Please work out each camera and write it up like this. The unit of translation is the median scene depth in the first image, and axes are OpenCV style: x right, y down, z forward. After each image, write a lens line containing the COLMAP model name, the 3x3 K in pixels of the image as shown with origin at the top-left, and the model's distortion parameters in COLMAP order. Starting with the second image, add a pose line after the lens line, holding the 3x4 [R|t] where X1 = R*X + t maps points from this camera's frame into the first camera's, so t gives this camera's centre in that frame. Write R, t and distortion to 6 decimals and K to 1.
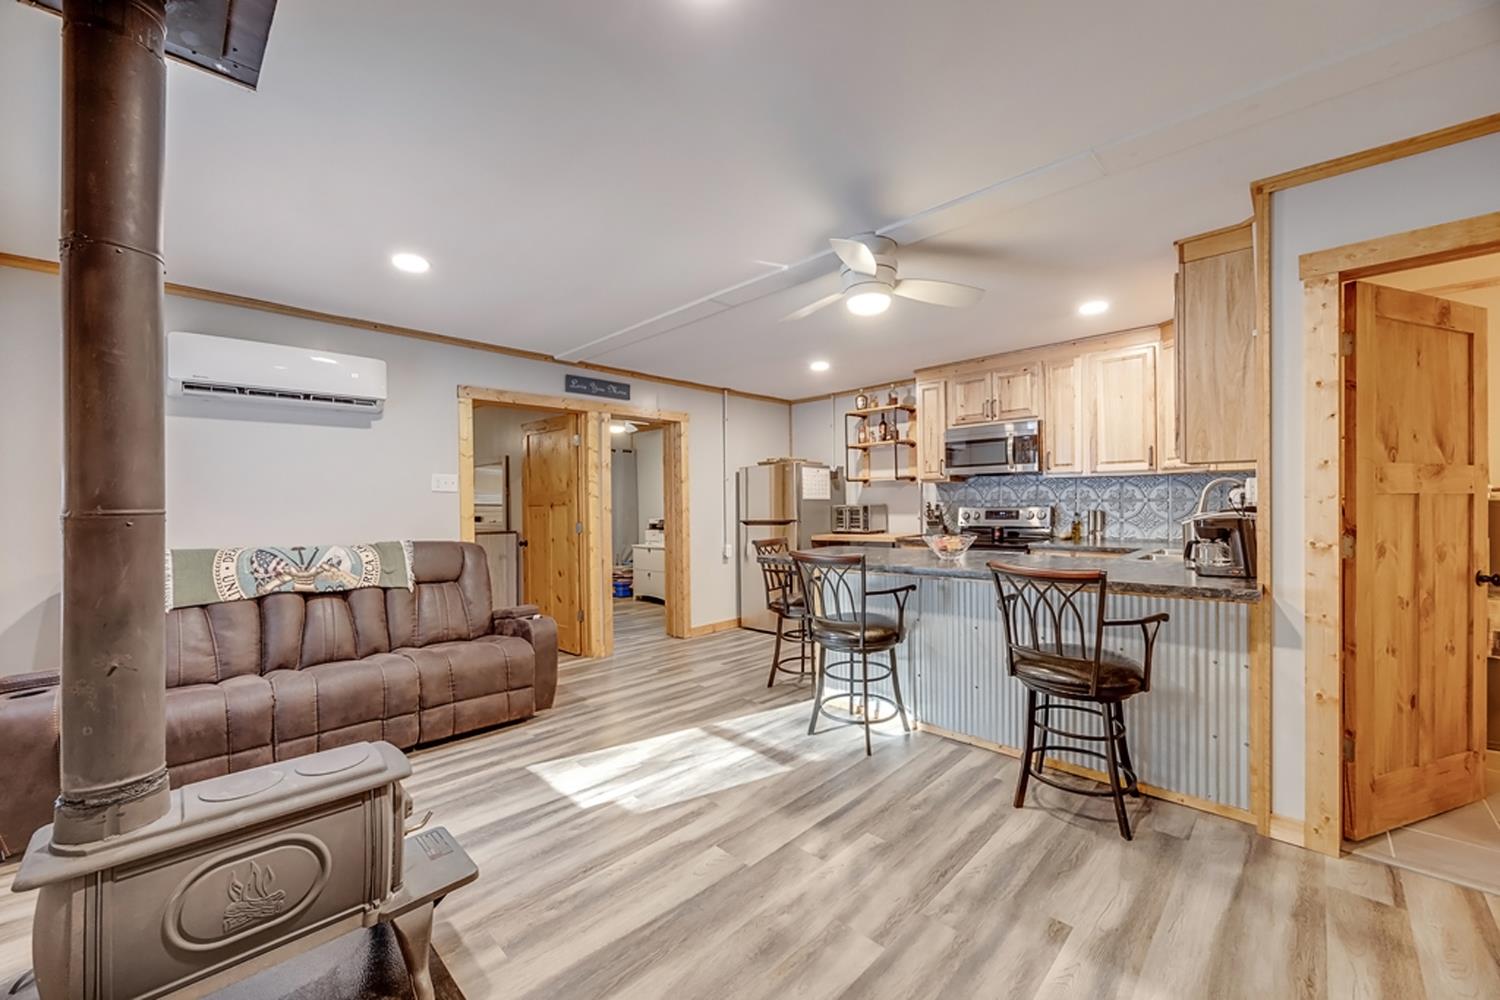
lens RADIAL K [[573.9, 0, 757.8], [0, 573.9, 503.0], [0, 0, 1]] dist [0.002784, -0.001039]
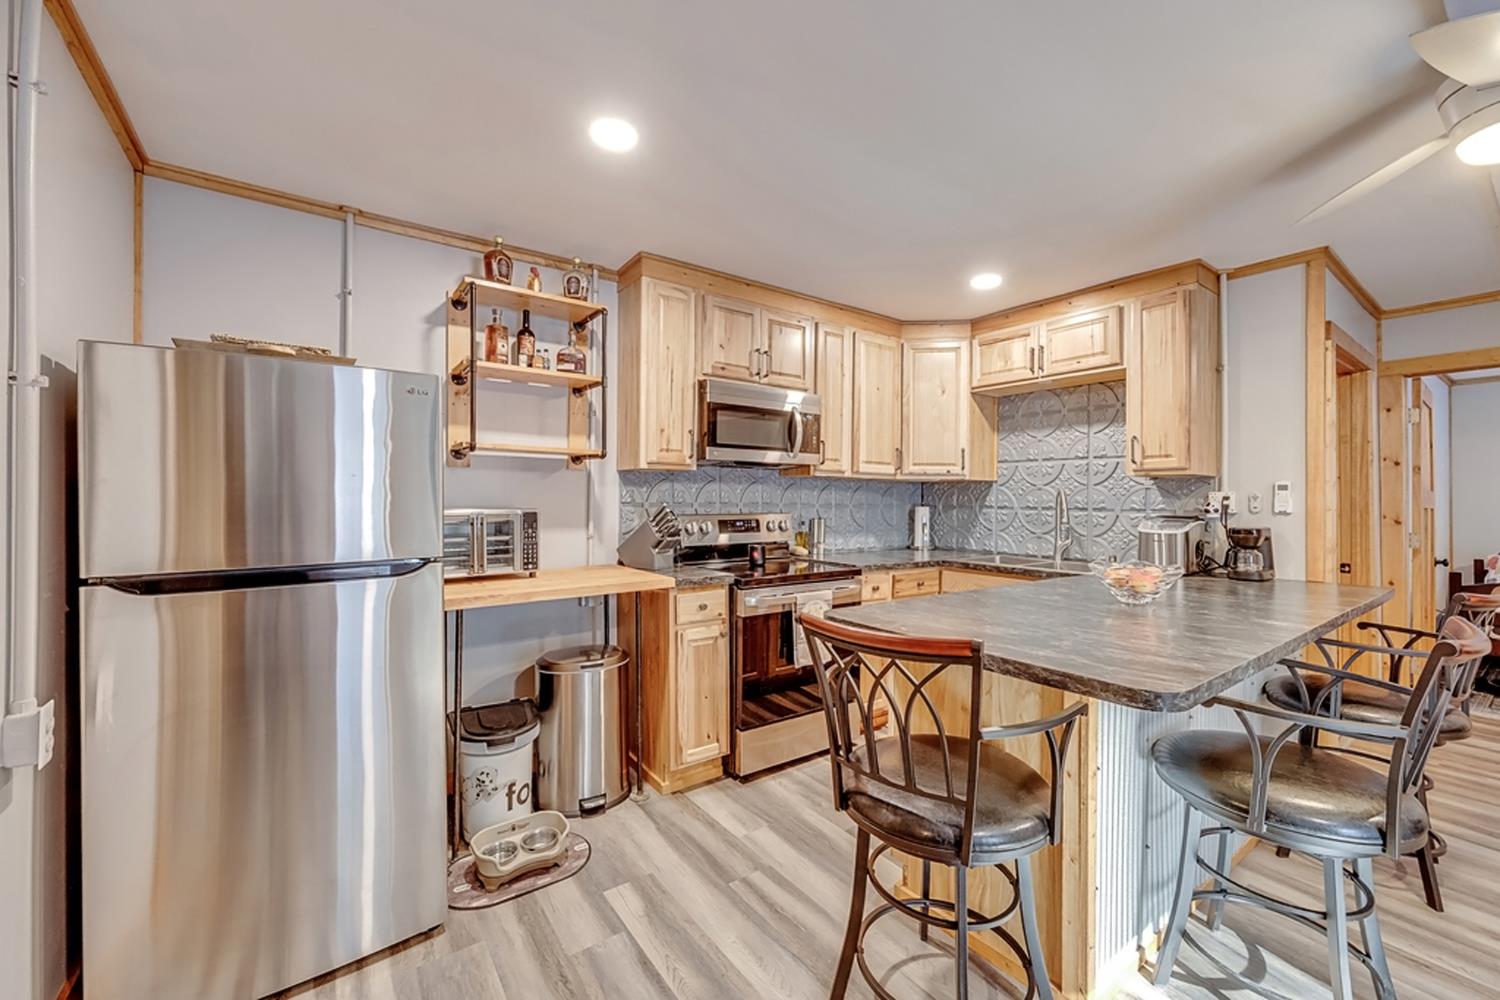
lens RADIAL K [[598.3, 0, 740.5], [0, 598.3, 500.6], [0, 0, 1]] dist [0.002438, 0.001021]
pose [[0.185168, 0.016916, 0.982561, -0.291666], [-0.010921, 0.999826, -0.015155, 0.001971], [-0.982646, -0.007924, 0.185321, 0.983845]]
